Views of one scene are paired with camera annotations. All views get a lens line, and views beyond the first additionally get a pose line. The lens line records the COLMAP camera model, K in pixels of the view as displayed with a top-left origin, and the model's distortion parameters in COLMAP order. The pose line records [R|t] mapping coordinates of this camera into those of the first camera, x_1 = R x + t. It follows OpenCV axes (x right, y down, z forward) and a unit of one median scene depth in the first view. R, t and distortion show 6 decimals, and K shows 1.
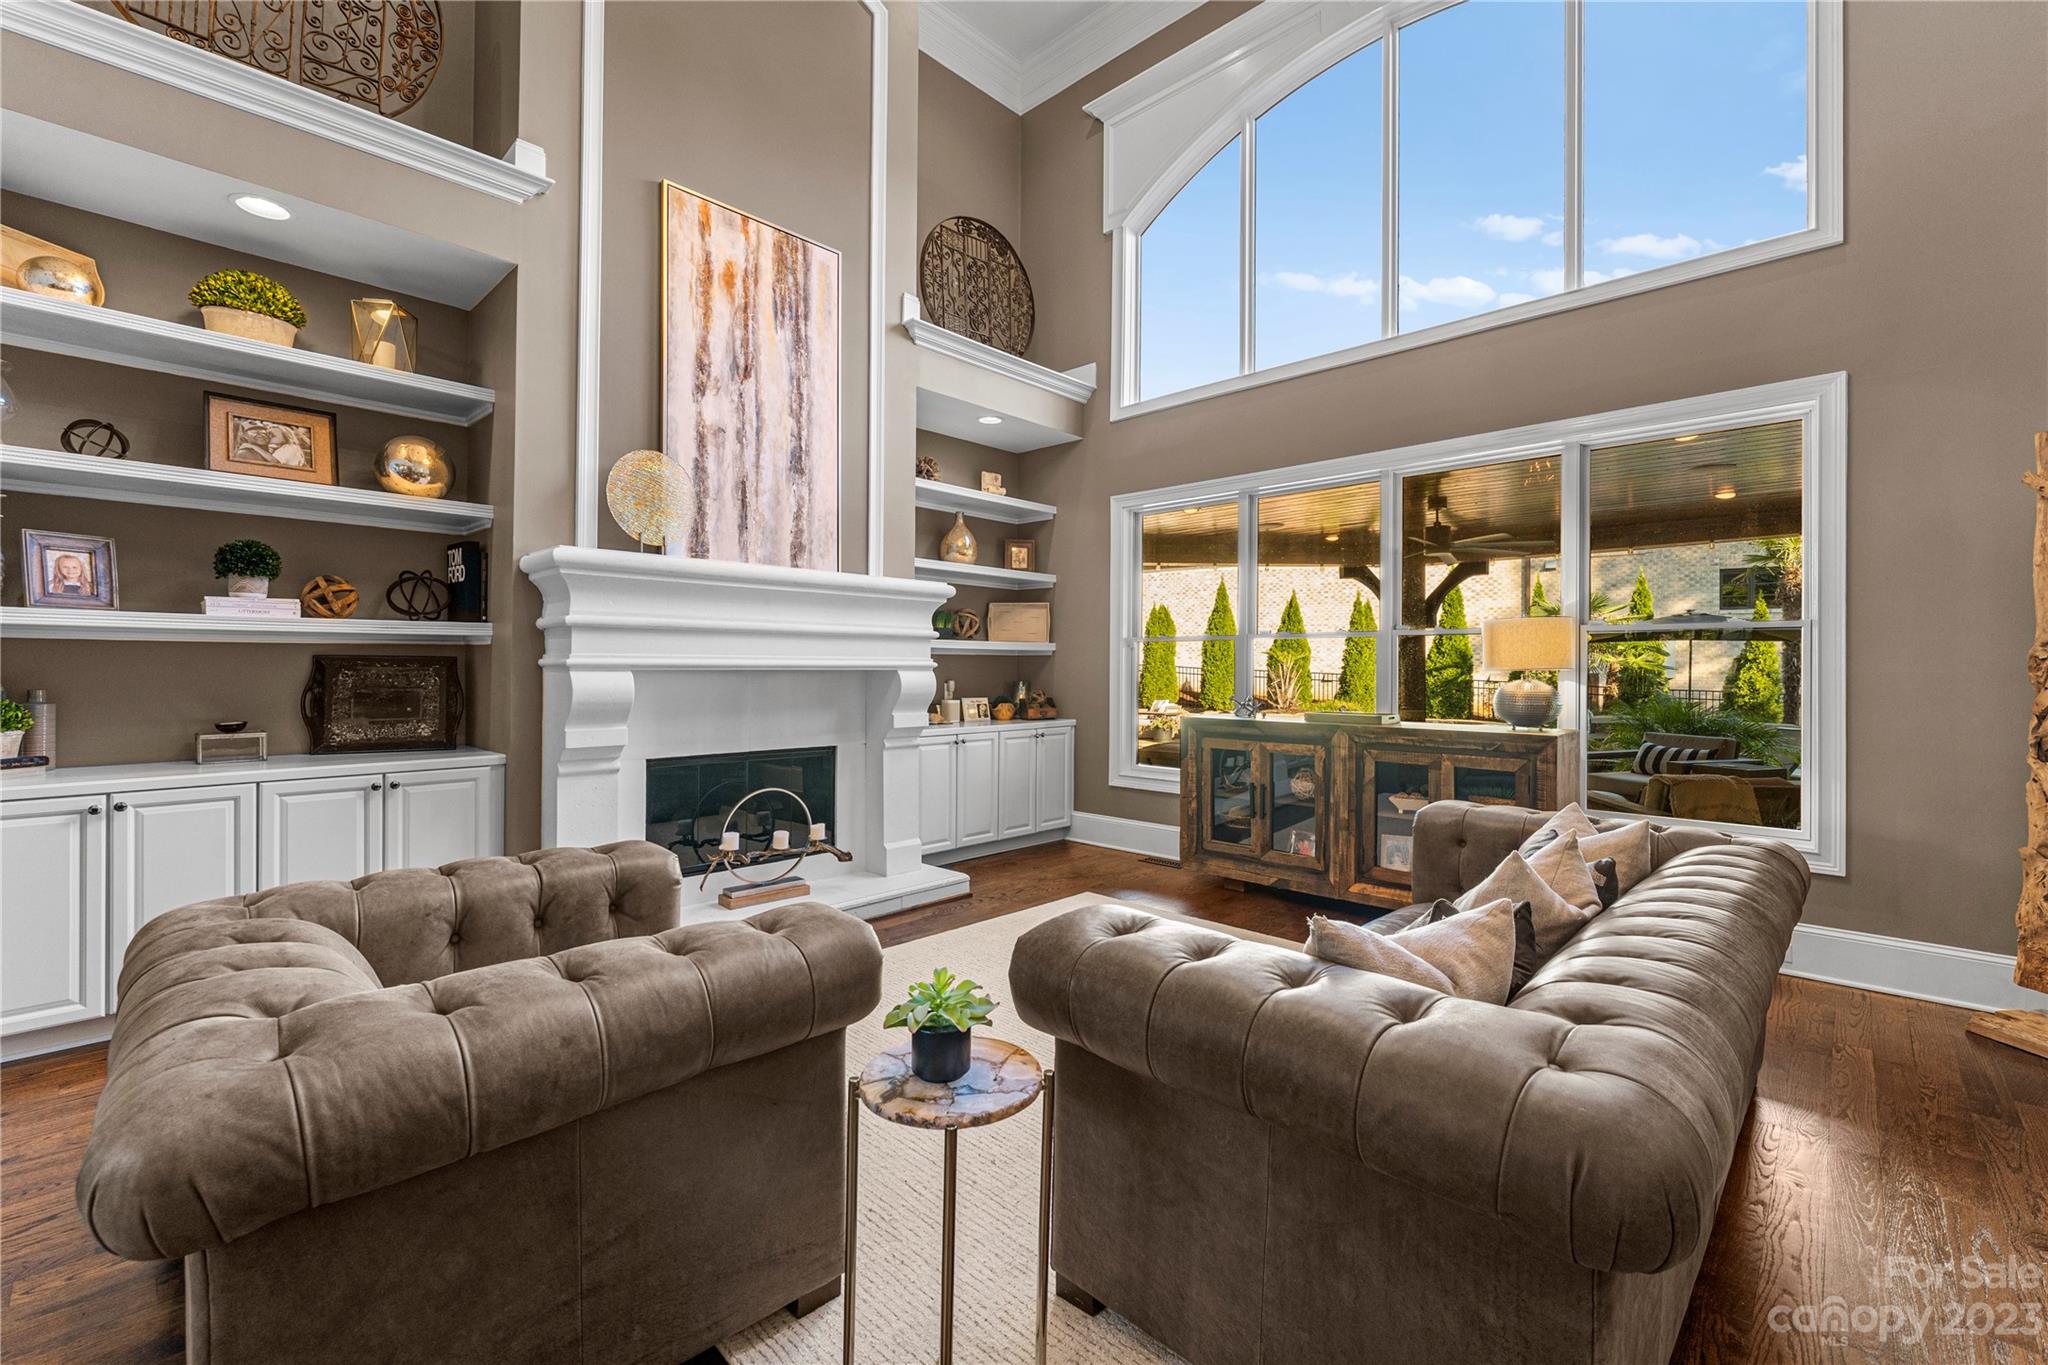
lens RADIAL K [[868.4, 0, 1027.3], [0, 868.4, 666.9], [0, 0, 1]] dist [0.001132, 0.000440]
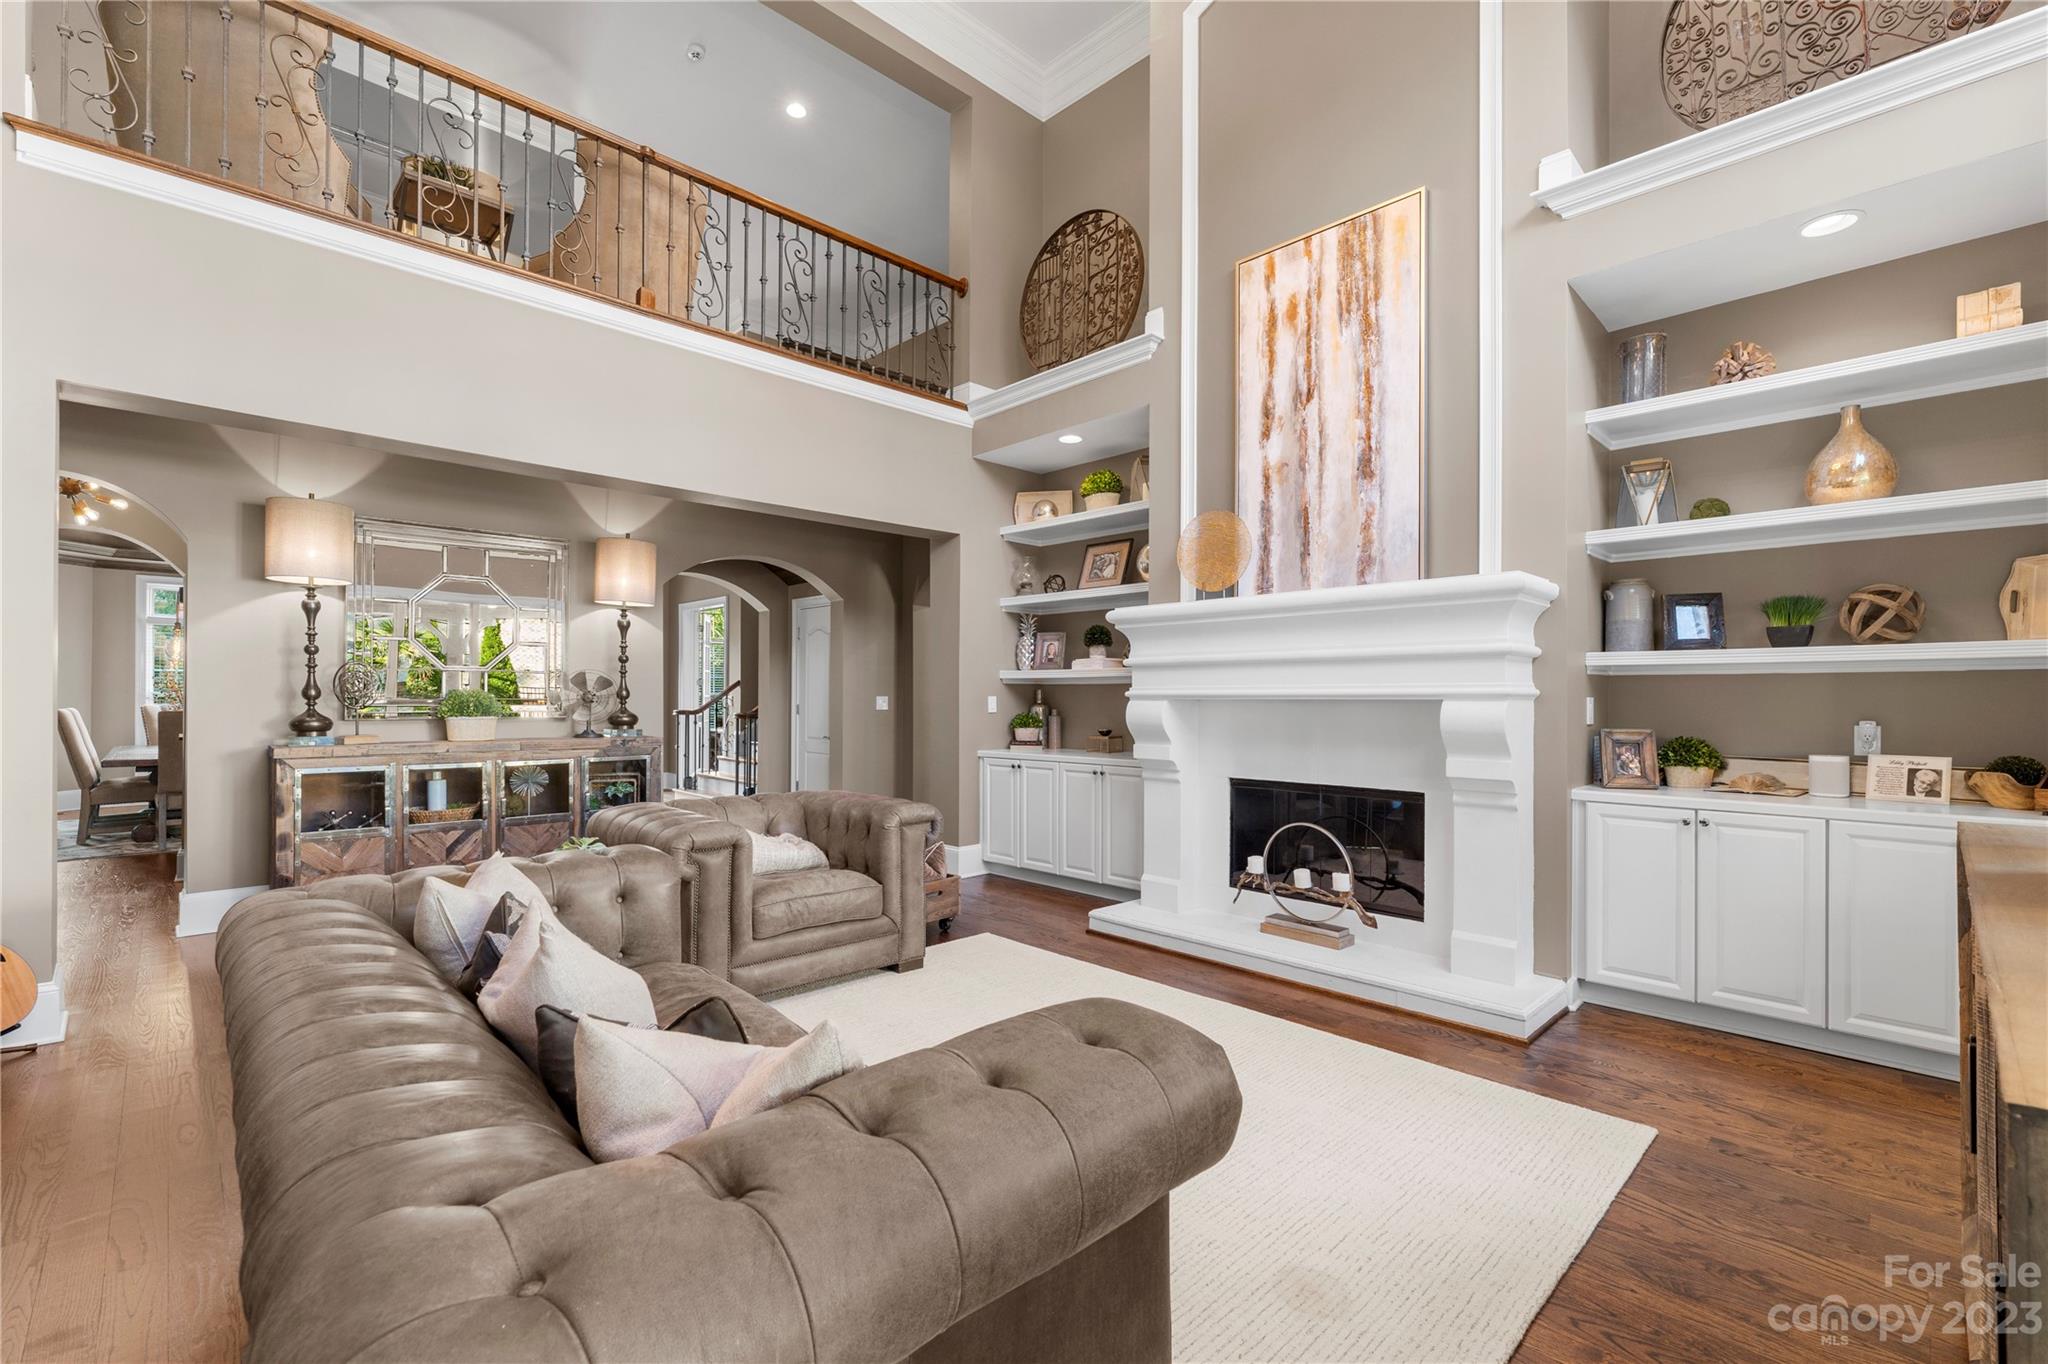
lens RADIAL K [[885.2, 0, 1026.7], [0, 885.2, 697.0], [0, 0, 1]] dist [-0.003779, -0.000724]
pose [[-0.037340, -0.005180, -0.999289, 0.678375], [-0.000163, 0.999987, -0.005178, 0.005414], [0.999303, -0.000030, -0.037341, 0.716106]]
